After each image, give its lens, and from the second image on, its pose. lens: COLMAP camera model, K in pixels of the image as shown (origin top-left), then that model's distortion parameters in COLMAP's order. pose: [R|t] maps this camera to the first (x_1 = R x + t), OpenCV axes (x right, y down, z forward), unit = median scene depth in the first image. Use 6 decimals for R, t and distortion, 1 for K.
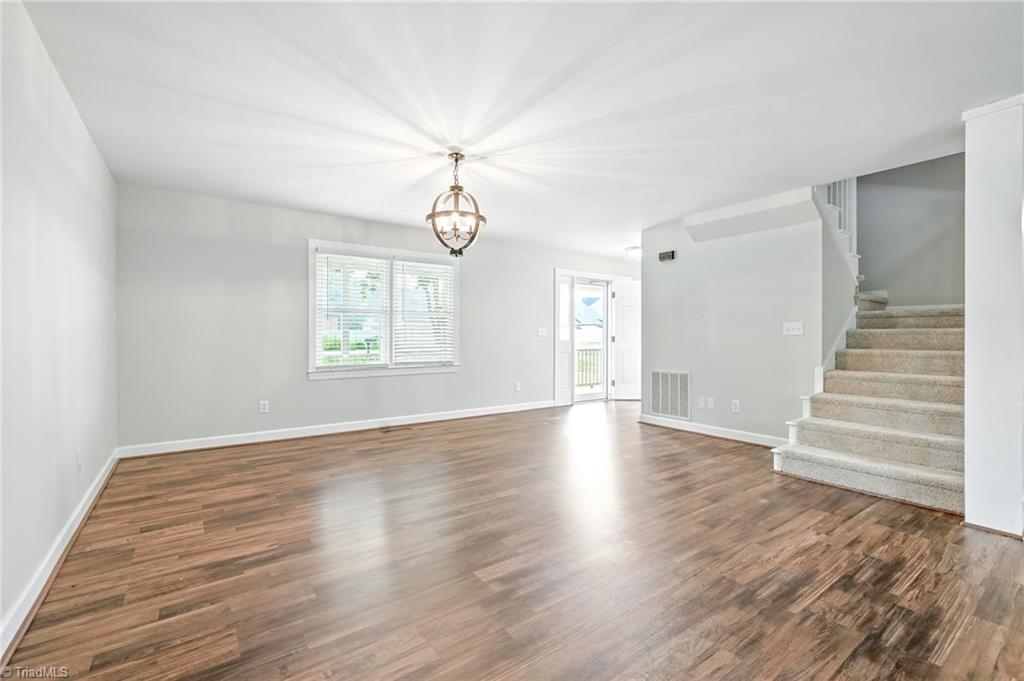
lens RADIAL K [[451.2, 0, 515.3], [0, 451.2, 339.9], [0, 0, 1]] dist [0.002073, 0.000073]
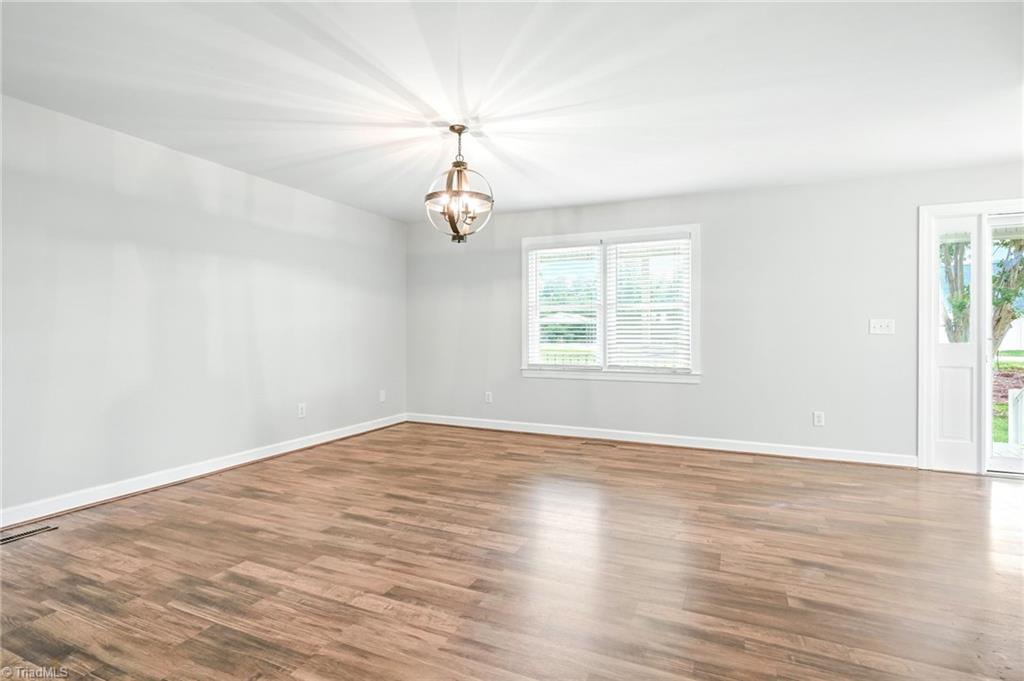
lens RADIAL K [[509.2, 0, 513.2], [0, 509.2, 335.8], [0, 0, 1]] dist [-0.002273, 0.000614]
pose [[0.489661, 0.006199, -0.871891, 0.575185], [-0.010007, 0.999949, 0.001489, -0.005434], [0.871855, 0.007996, 0.489698, 0.449441]]
